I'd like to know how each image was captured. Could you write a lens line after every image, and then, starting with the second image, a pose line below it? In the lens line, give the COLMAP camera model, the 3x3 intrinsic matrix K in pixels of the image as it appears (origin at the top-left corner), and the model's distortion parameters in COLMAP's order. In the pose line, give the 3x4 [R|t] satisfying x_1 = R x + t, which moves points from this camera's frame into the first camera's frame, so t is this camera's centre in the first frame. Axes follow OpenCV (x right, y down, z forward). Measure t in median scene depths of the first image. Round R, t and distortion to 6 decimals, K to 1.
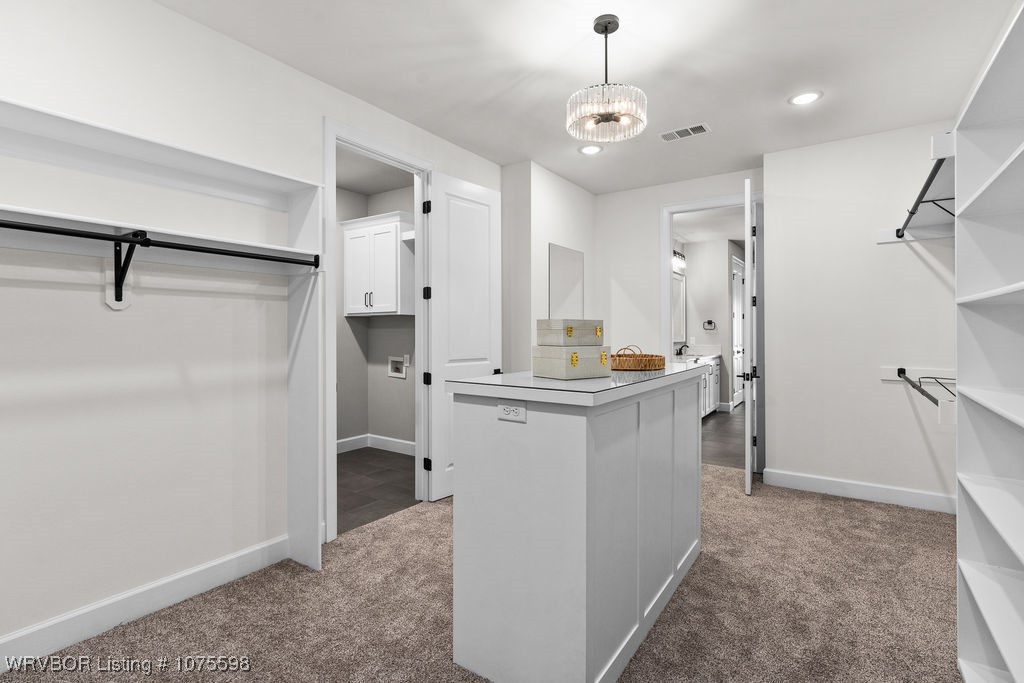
lens RADIAL K [[484.2, 0, 517.2], [0, 484.2, 340.0], [0, 0, 1]] dist [-0.002828, 0.000710]
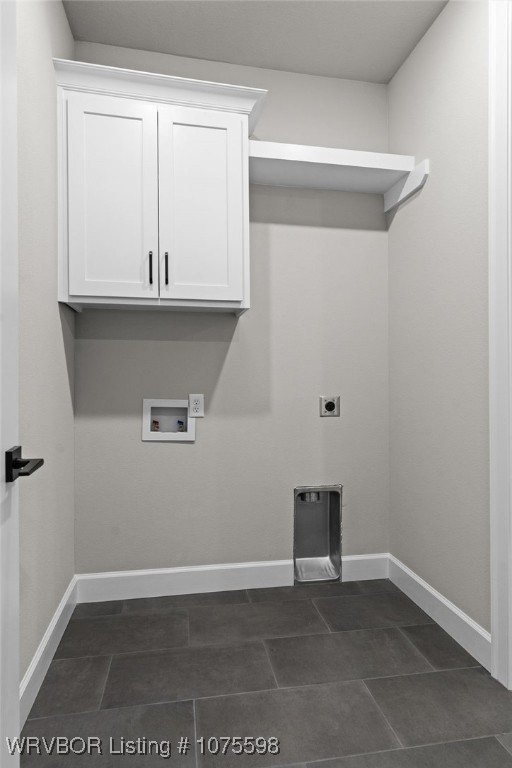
lens RADIAL K [[444.1, 0, 258.0], [0, 444.1, 381.3], [0, 0, 1]] dist [-0.003547, 0.000301]
pose [[0.702843, 0.002110, 0.711341, -0.154057], [0.002360, 0.999983, -0.005298, 0.006076], [-0.711341, 0.005402, 0.702827, 0.192063]]
